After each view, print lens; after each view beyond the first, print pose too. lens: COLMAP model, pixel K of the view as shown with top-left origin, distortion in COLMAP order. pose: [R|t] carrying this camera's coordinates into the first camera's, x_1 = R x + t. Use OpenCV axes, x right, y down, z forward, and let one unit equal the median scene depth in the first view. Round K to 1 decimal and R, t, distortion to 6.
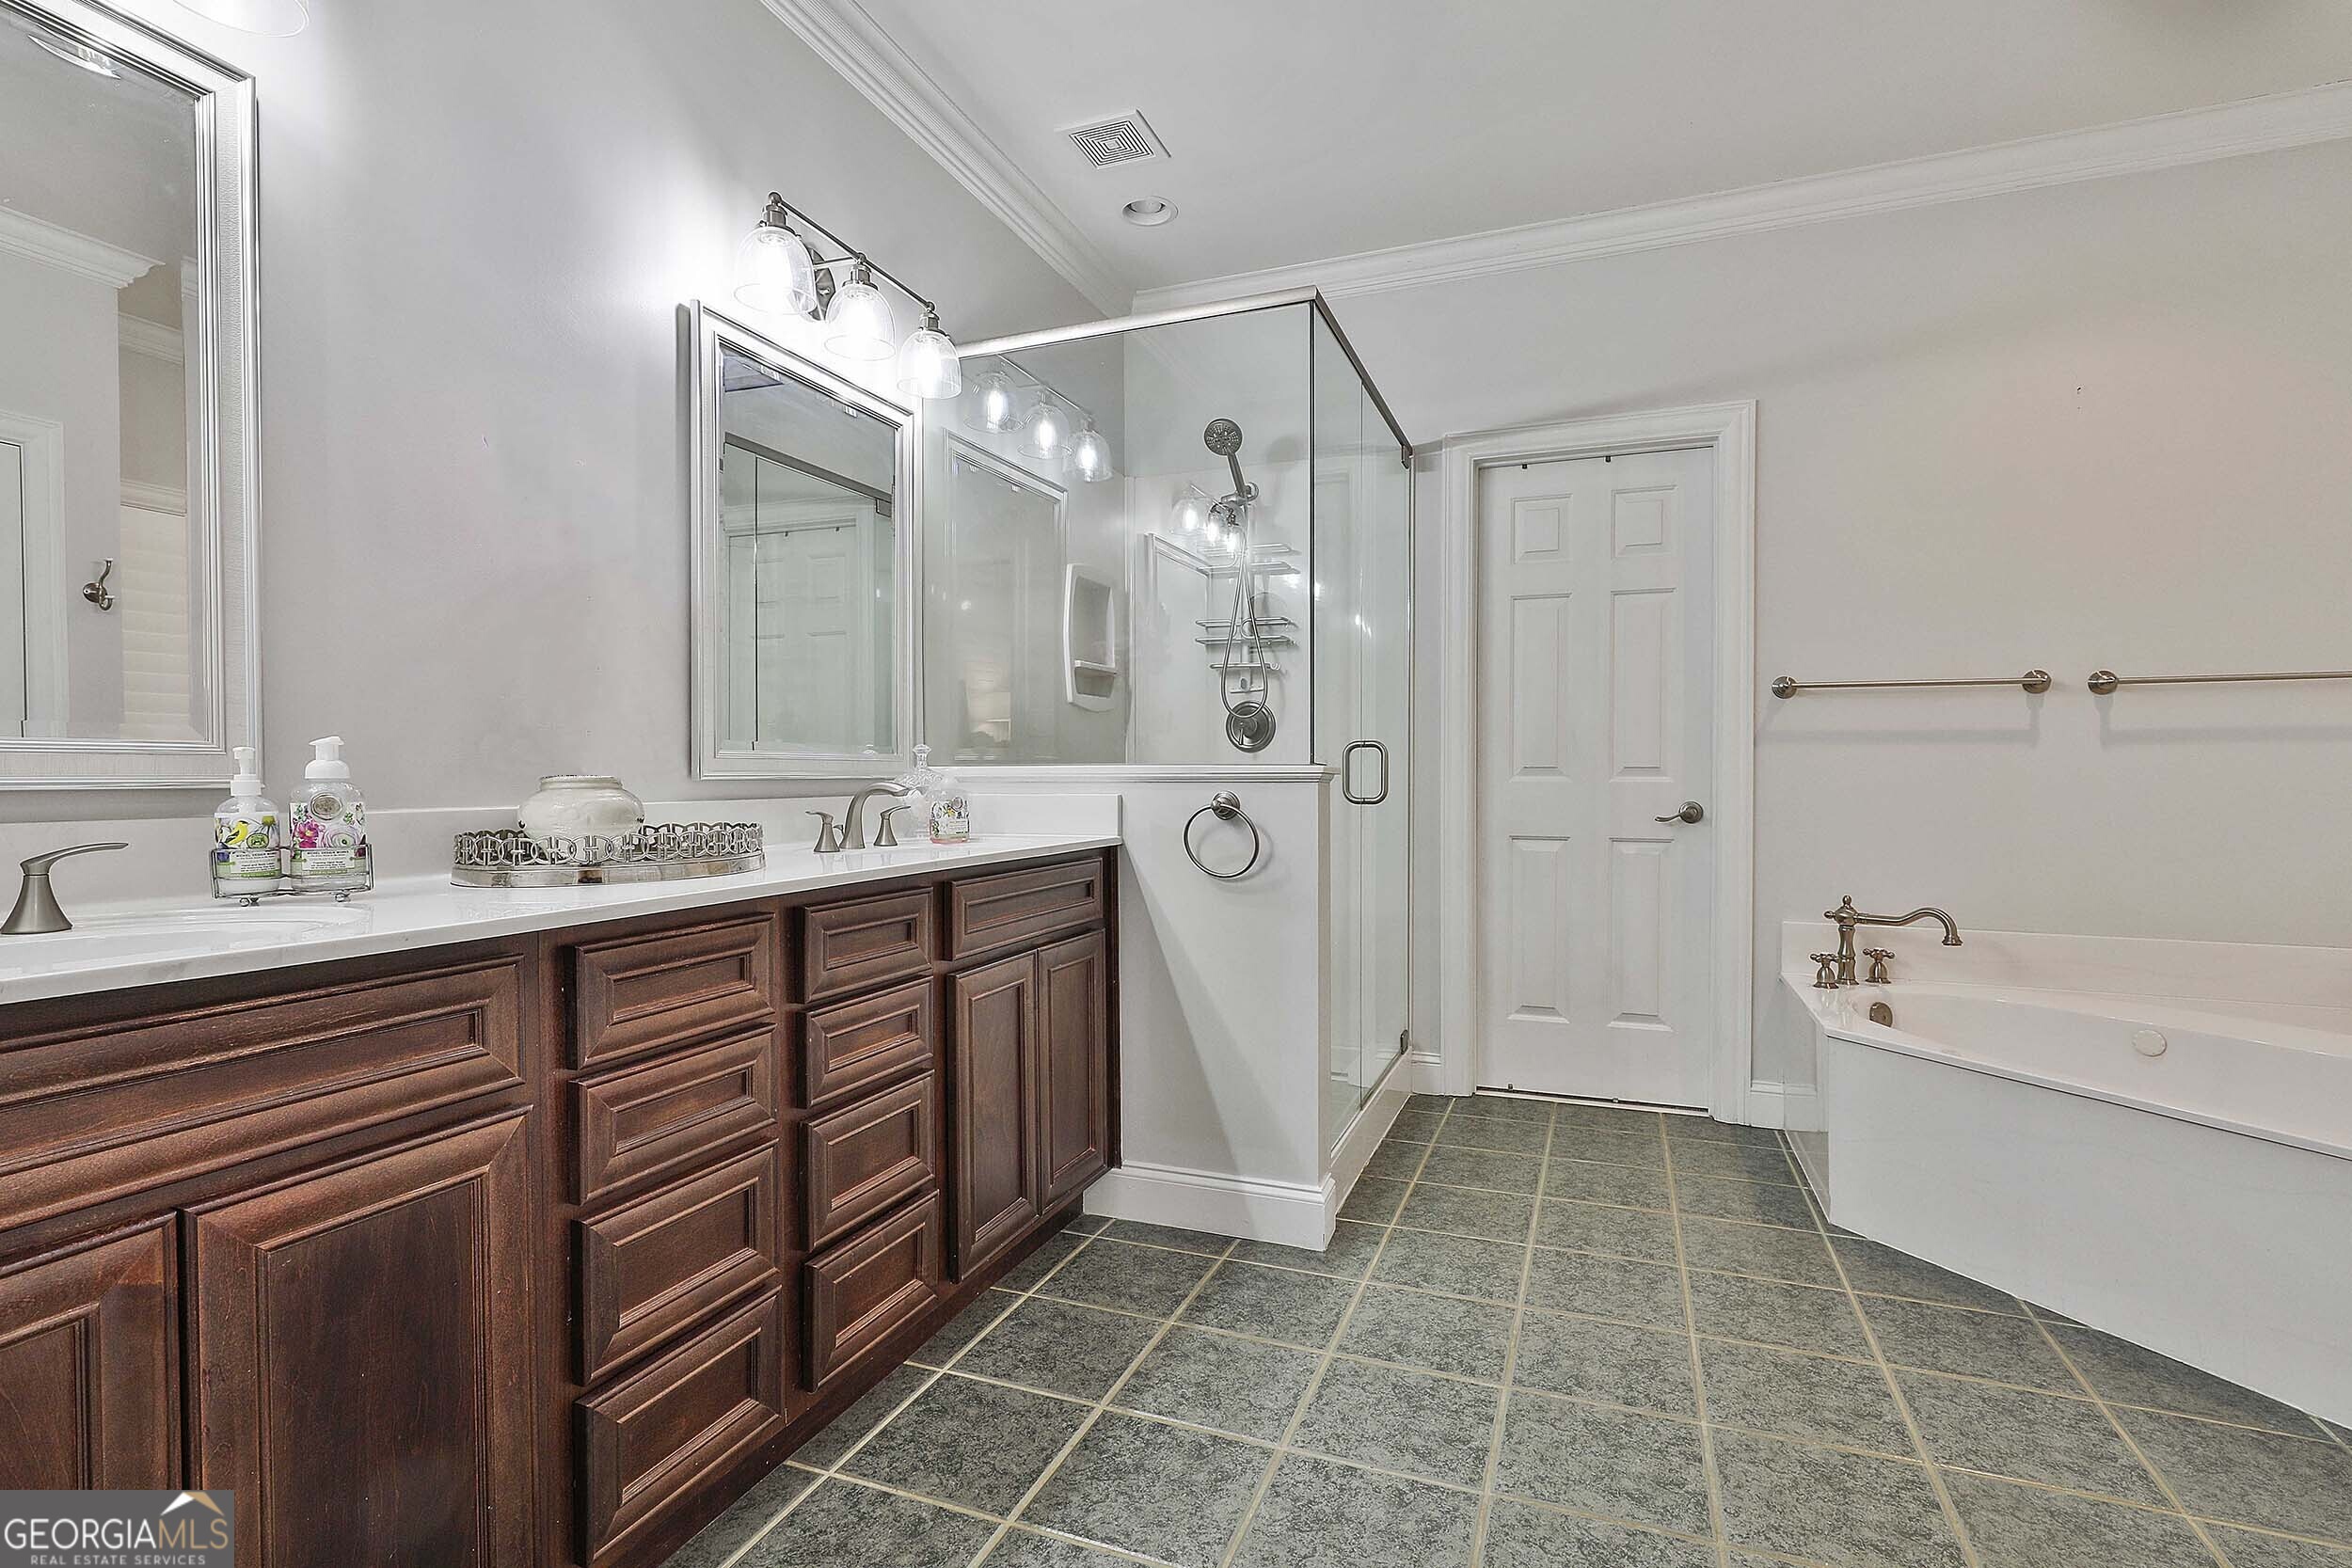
lens RADIAL K [[1136.5, 0, 1174.6], [0, 1136.5, 790.9], [0, 0, 1]] dist [-0.001935, 0.001819]
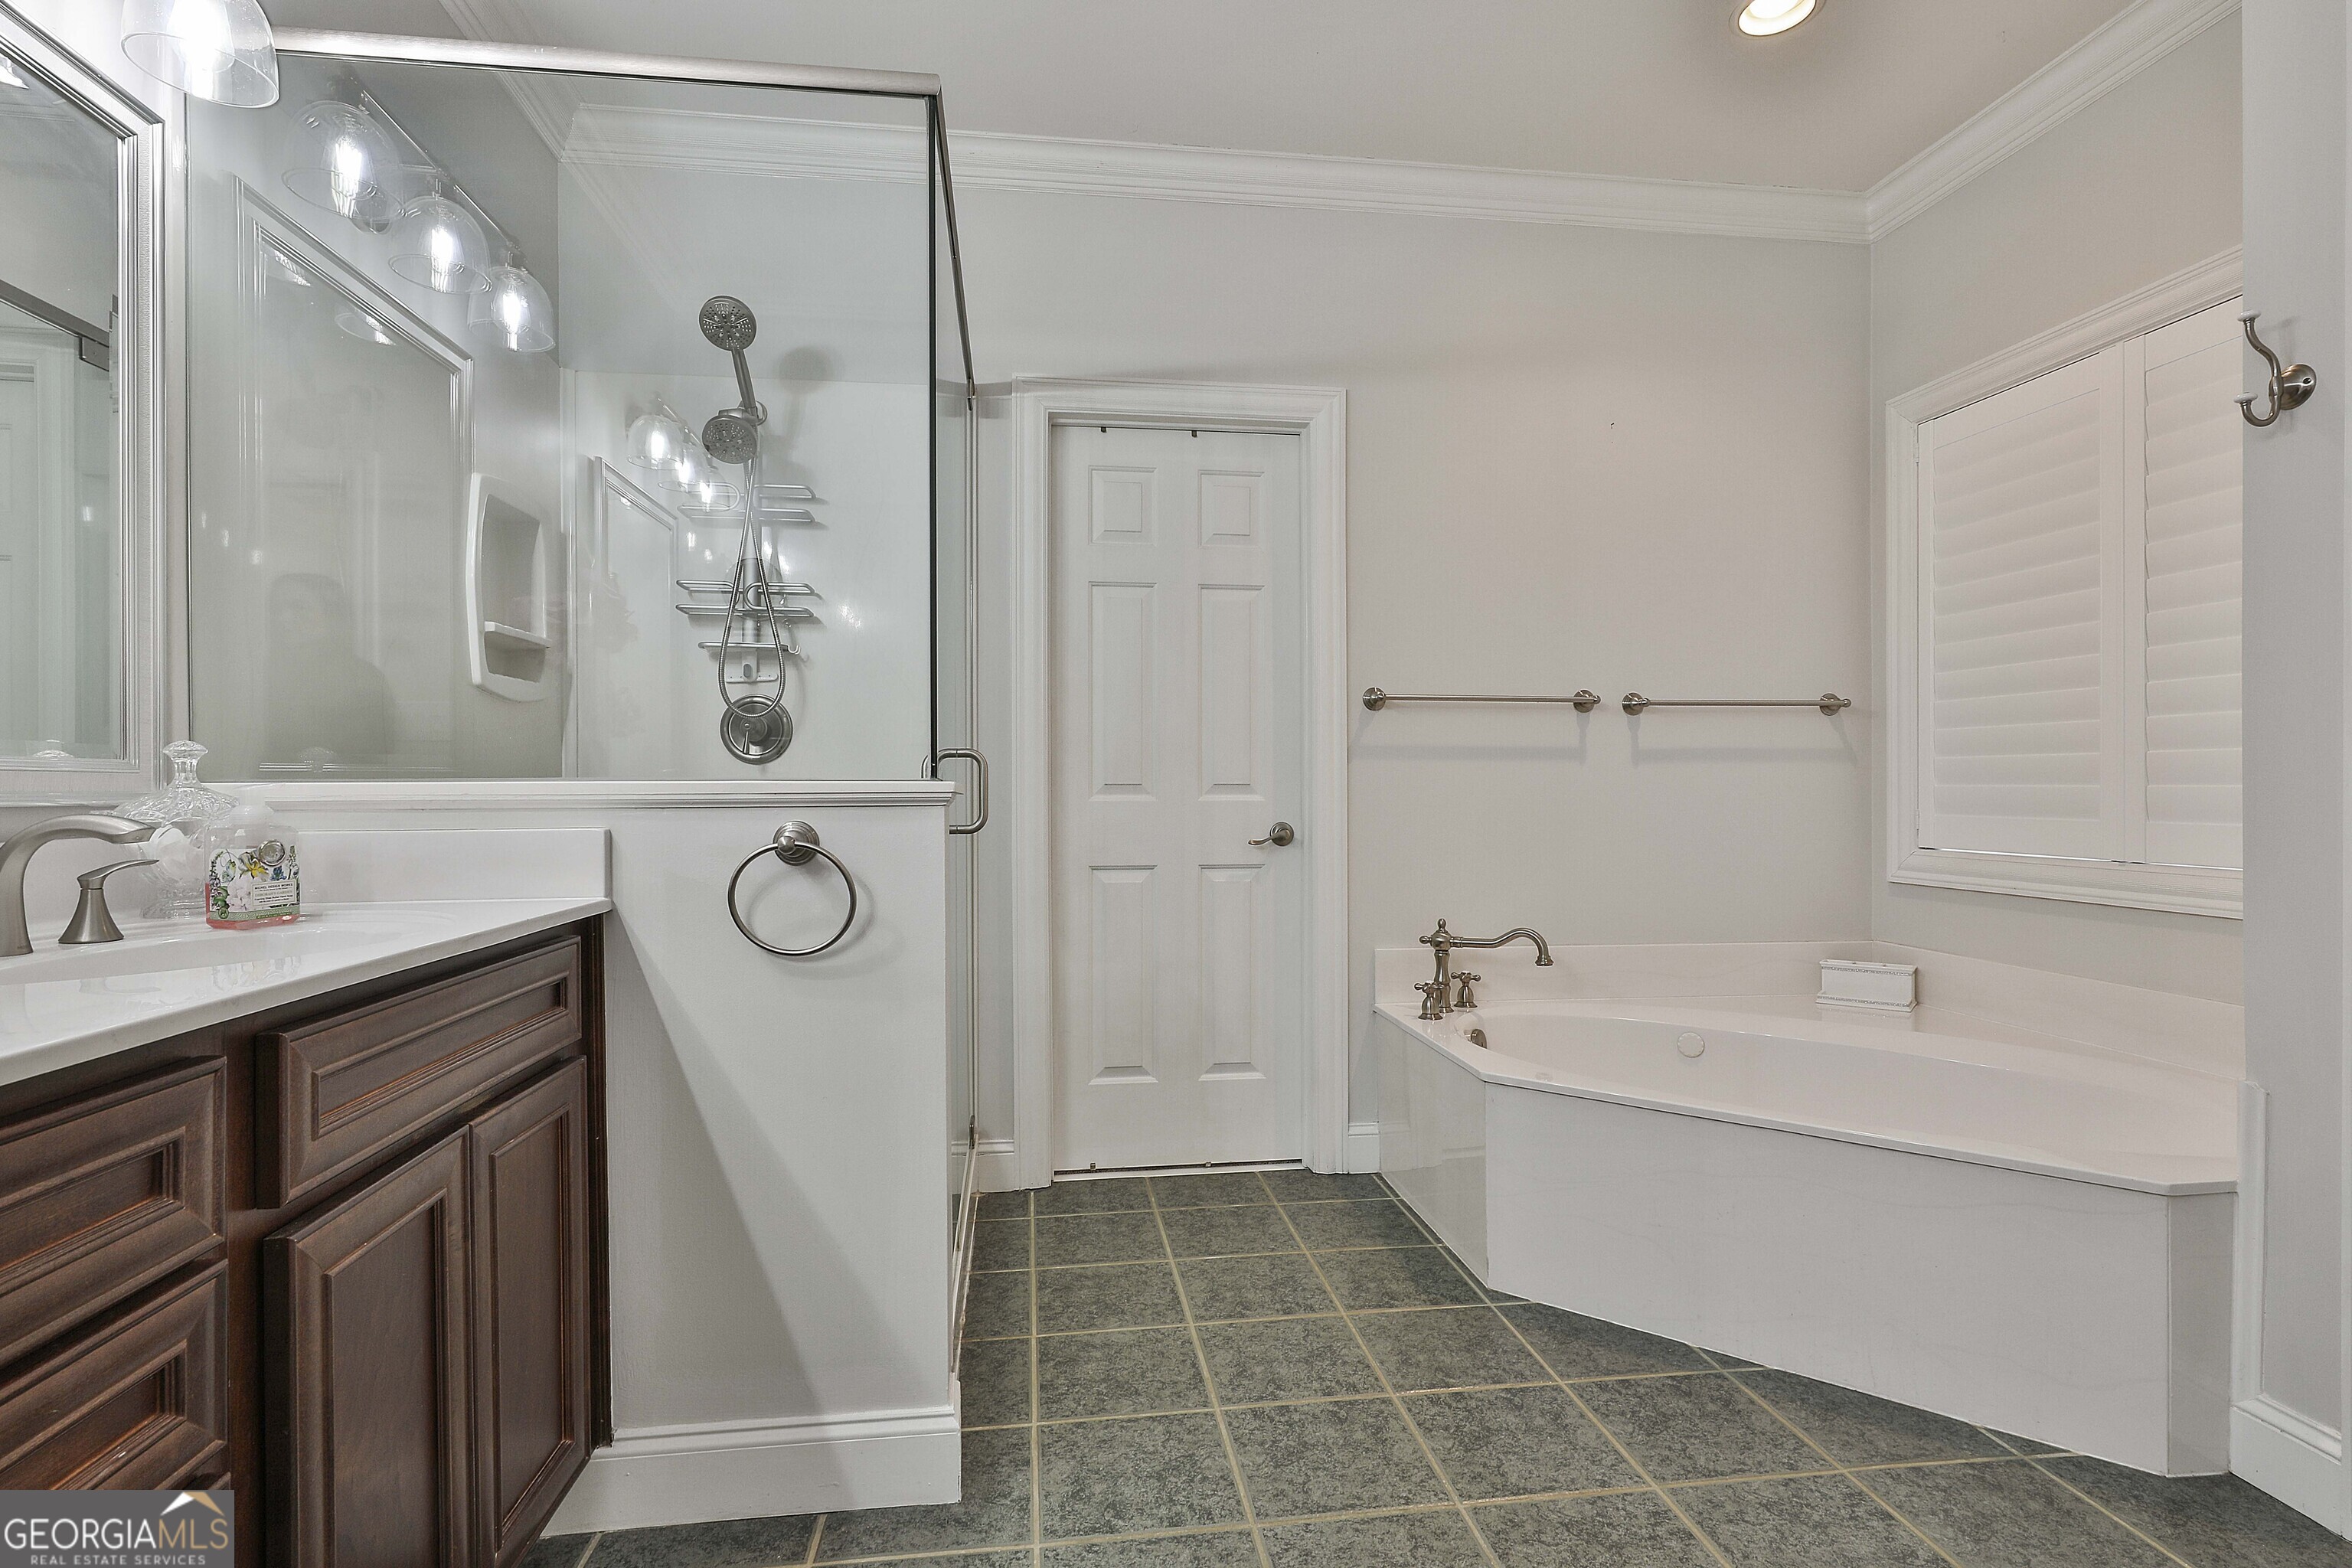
lens RADIAL K [[1136.6, 0, 1174.6], [0, 1136.6, 790.9], [0, 0, 1]] dist [-0.001935, 0.001819]
pose [[0.875129, -0.003203, 0.483879, -0.066360], [0.010738, 0.999860, -0.012800, -0.005318], [-0.483771, 0.016397, 0.875041, 0.276993]]
